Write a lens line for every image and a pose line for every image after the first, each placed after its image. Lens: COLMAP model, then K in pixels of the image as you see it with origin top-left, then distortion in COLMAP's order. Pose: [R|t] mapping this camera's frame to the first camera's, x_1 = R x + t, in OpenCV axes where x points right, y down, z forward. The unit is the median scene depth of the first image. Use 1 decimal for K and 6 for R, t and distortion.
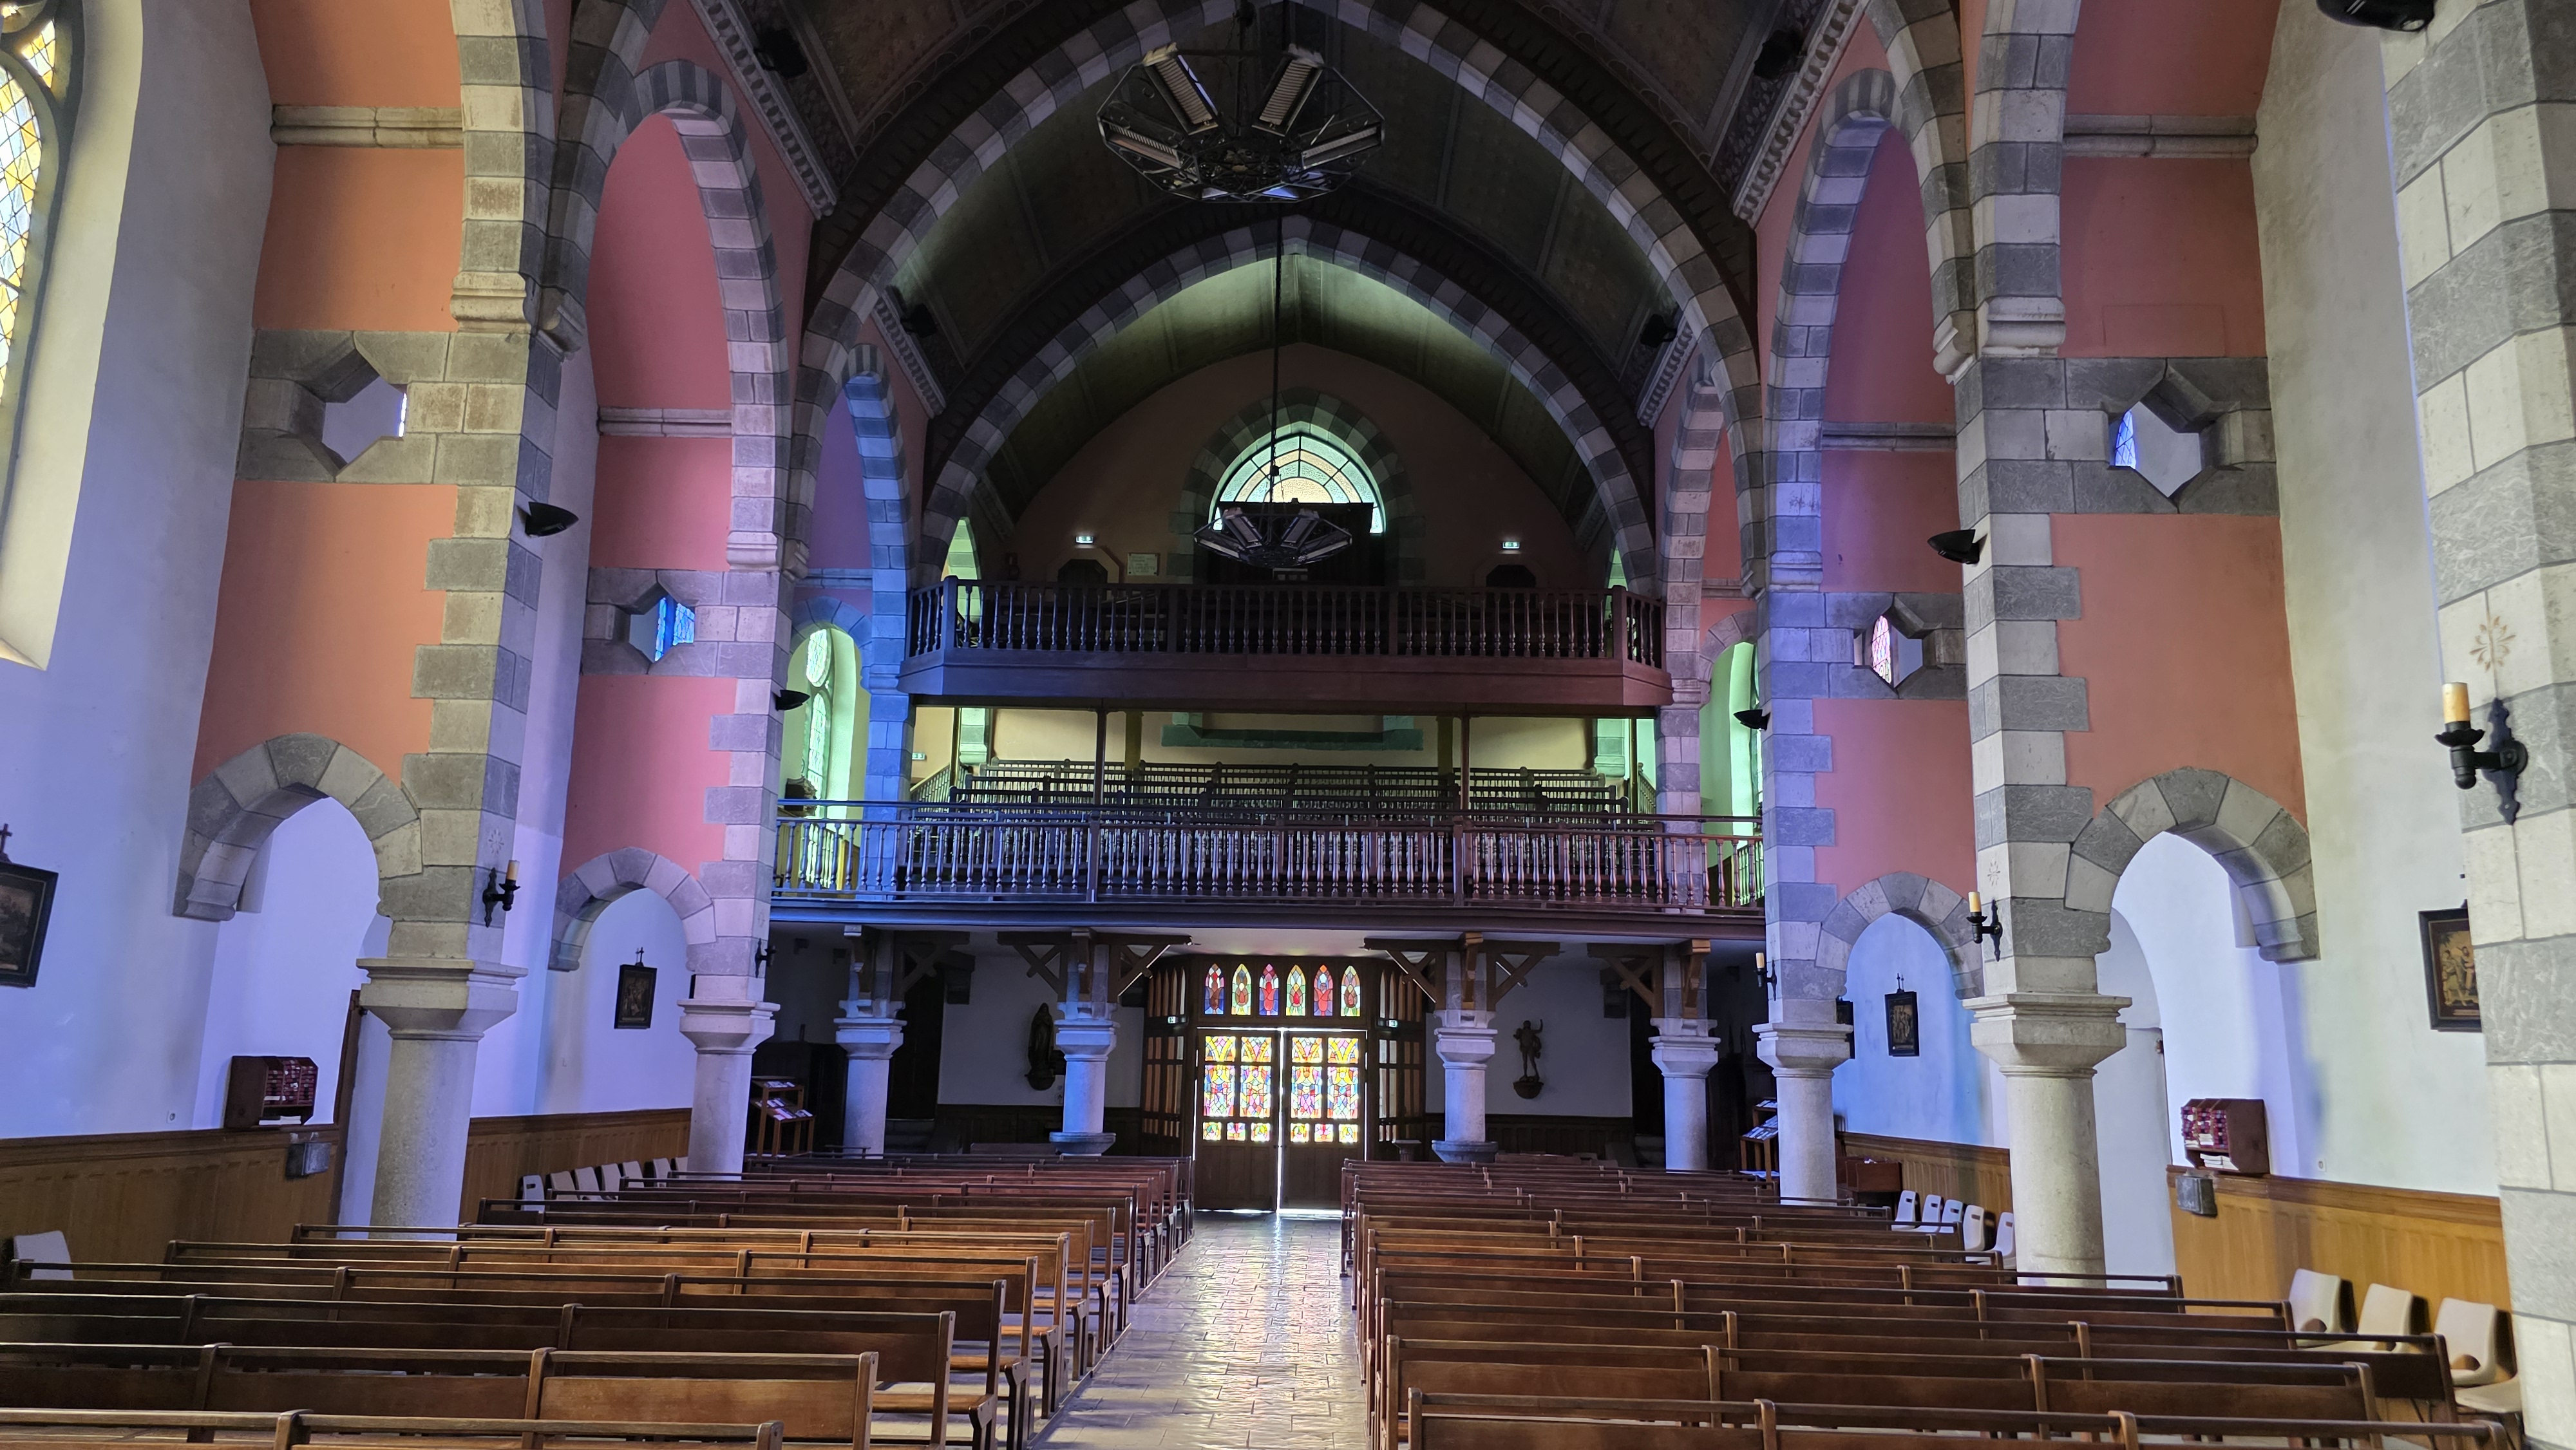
lens RADIAL K [[1717.9, 0, 1293.9], [0, 1717.9, 735.6], [0, 0, 1]] dist [0.080774, -0.085220]
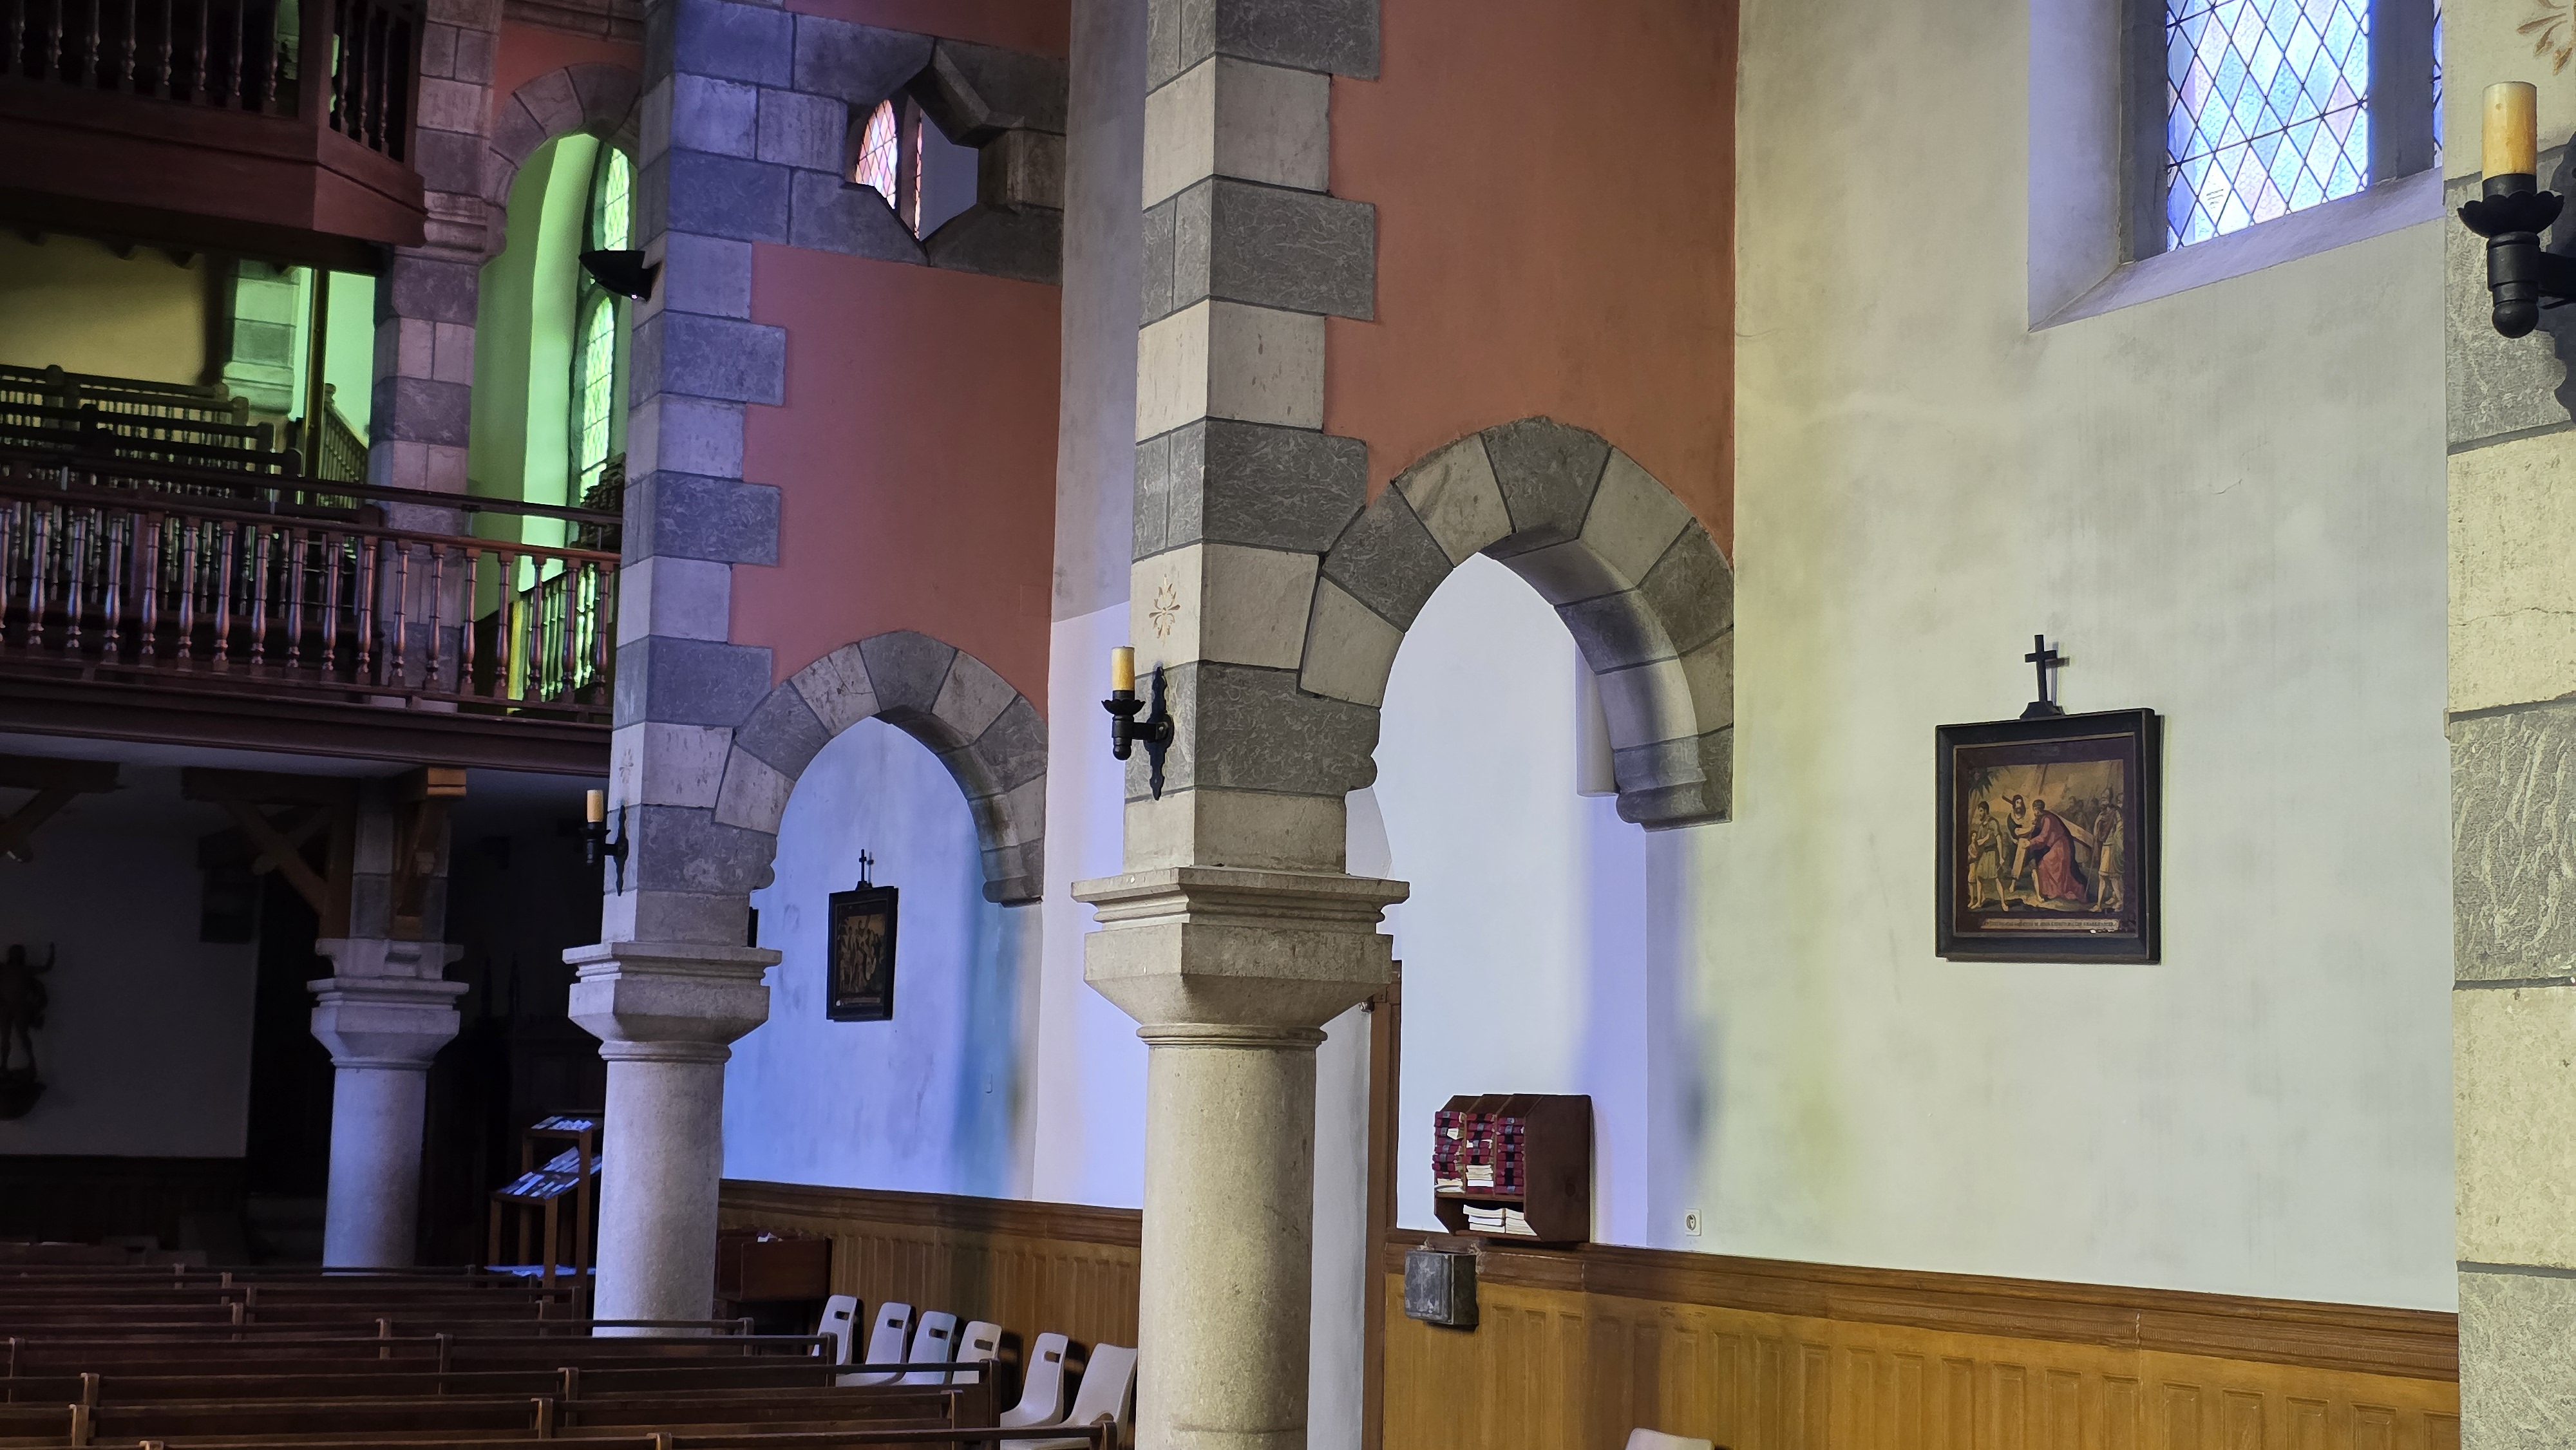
lens RADIAL K [[3416.0, 0, 1288.0], [0, 3416.0, 725.0], [0, 0, 1]] dist [0.113936, -0.302357]
pose [[0.881428, 0.055251, 0.469076, 0.007051], [-0.097422, 0.993046, 0.066095, 0.028427], [-0.462162, -0.103956, 0.880681, 0.115333]]
